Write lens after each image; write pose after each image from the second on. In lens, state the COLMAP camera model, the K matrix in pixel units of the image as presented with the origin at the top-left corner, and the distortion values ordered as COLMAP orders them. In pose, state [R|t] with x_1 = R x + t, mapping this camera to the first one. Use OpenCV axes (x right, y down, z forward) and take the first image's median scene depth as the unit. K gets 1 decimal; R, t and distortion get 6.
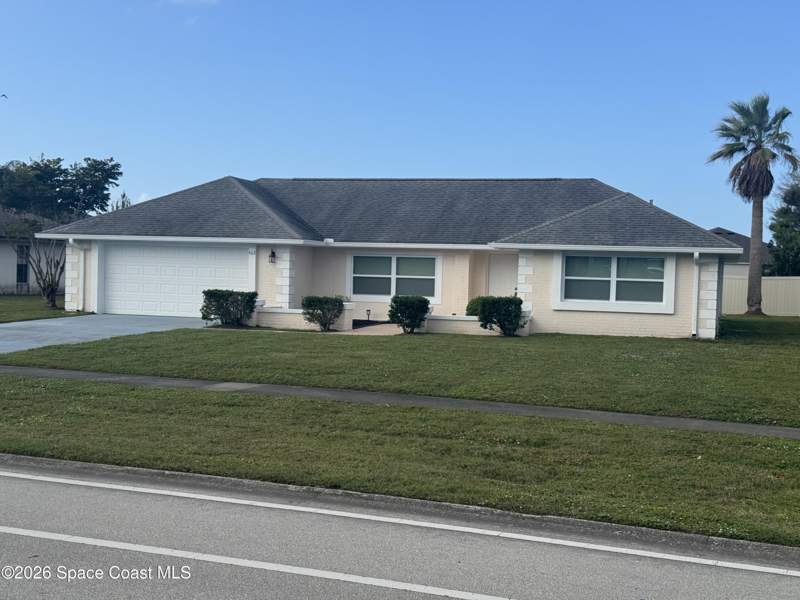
lens RADIAL K [[1109.2, 0, 403.6], [0, 1109.2, 296.5], [0, 0, 1]] dist [0.107760, 0.000000]
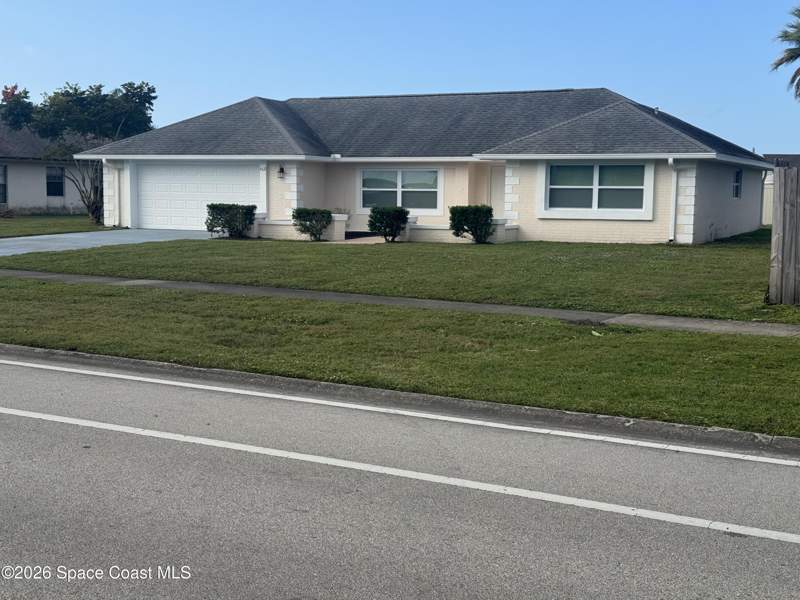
lens RADIAL K [[1109.2, 0, 397.3], [0, 1109.2, 301.2], [0, 0, 1]] dist [0.107760, 0.000000]
pose [[0.989686, -0.002739, -0.143227, 0.148588], [0.012986, 0.997416, 0.070661, 0.013492], [0.142663, -0.071792, 0.987164, -0.039183]]
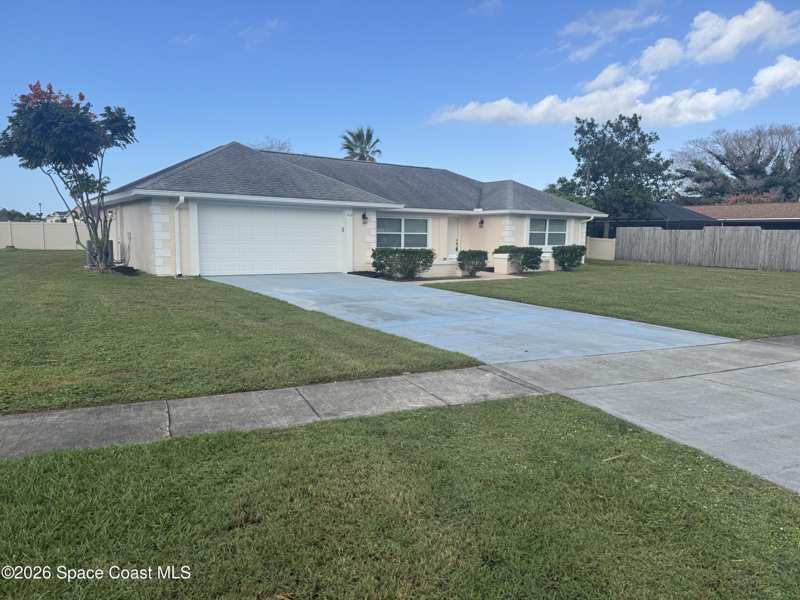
lens RADIAL K [[565.8, 0, 396.7], [0, 565.8, 301.2], [0, 0, 1]] dist [0.047918, -0.001867]
pose [[0.621267, -0.108728, 0.776019, -0.600240], [0.026924, 0.992704, 0.117533, -0.018633], [-0.783136, -0.052126, 0.619661, 0.617983]]
